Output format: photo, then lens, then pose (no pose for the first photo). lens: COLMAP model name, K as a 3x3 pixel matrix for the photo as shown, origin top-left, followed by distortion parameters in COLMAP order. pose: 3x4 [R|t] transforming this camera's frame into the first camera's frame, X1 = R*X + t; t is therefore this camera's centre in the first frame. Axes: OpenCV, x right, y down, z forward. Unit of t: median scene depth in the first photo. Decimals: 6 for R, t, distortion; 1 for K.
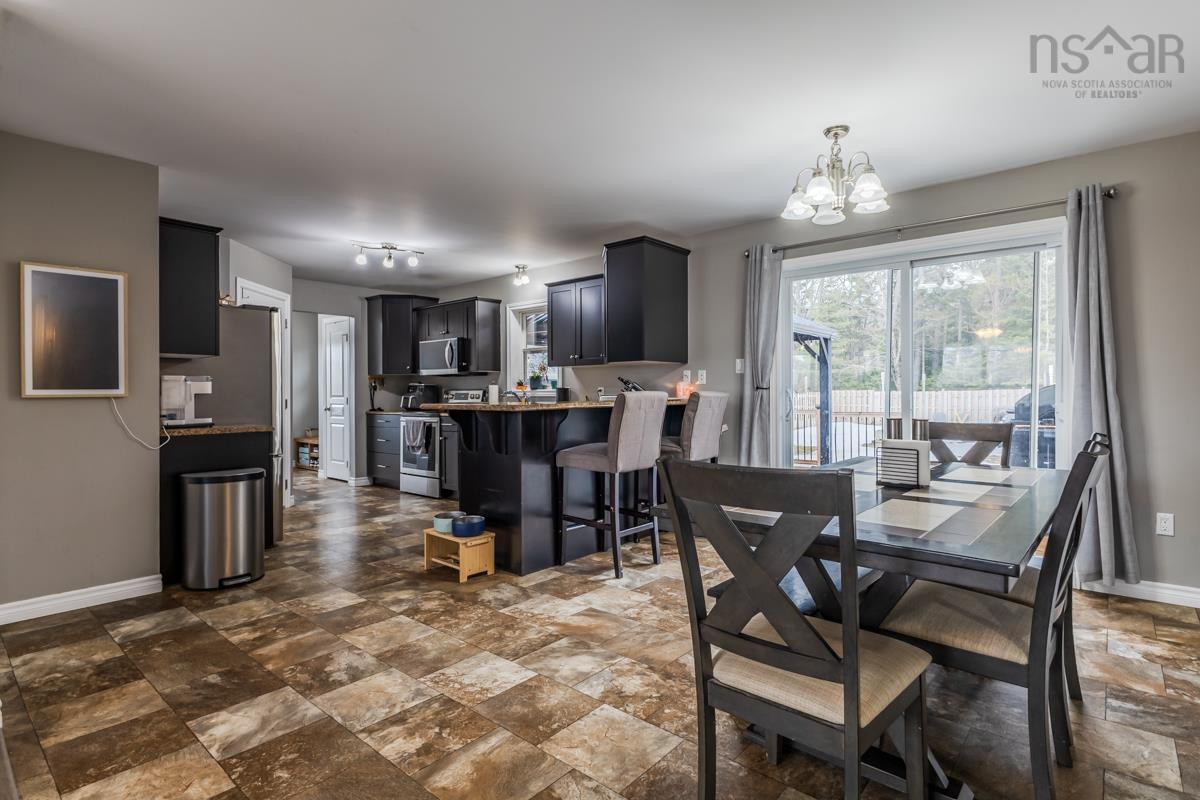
lens RADIAL K [[564.7, 0, 620.9], [0, 564.7, 405.5], [0, 0, 1]] dist [0.000001, 0.000013]
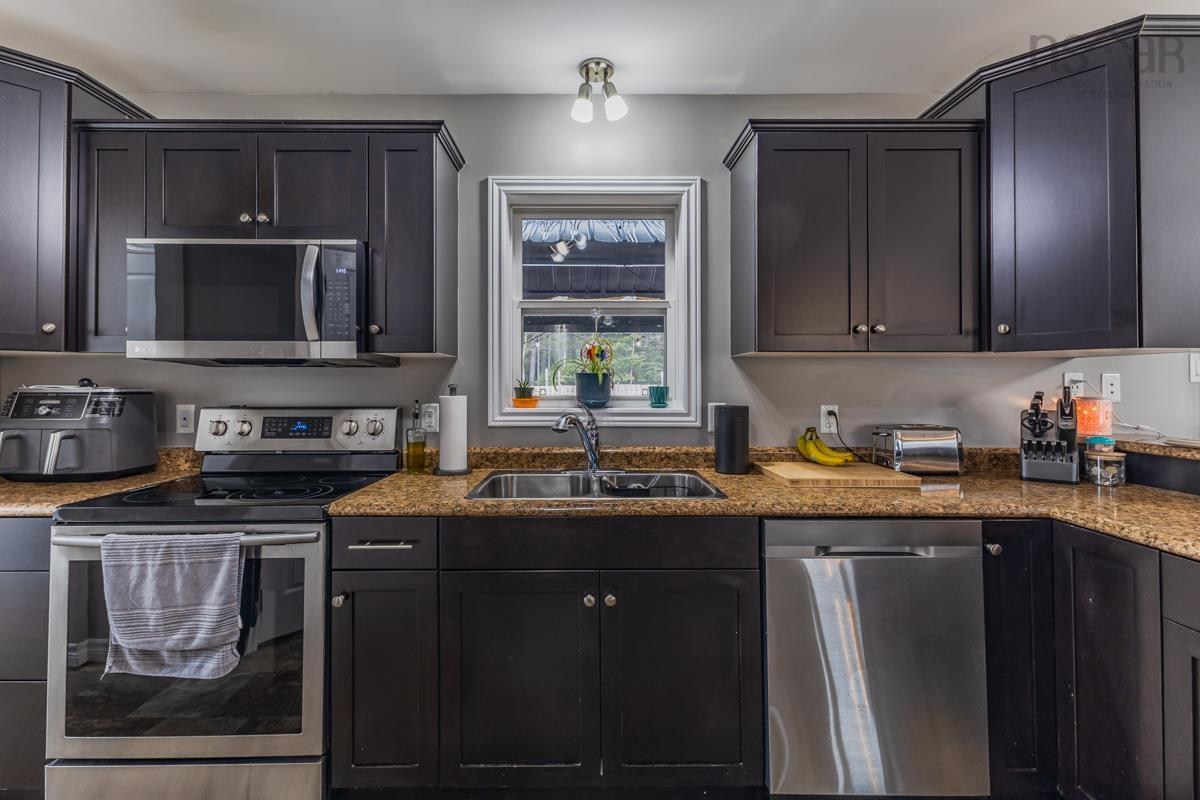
lens RADIAL K [[522.0, 0, 584.8], [0, 522.0, 374.3], [0, 0, 1]] dist [0.011778, -0.004026]
pose [[0.773652, 0.019469, 0.633311, -0.370010], [0.013100, 0.998823, -0.046709, -0.034727], [-0.633475, 0.044433, 0.772486, 0.696493]]
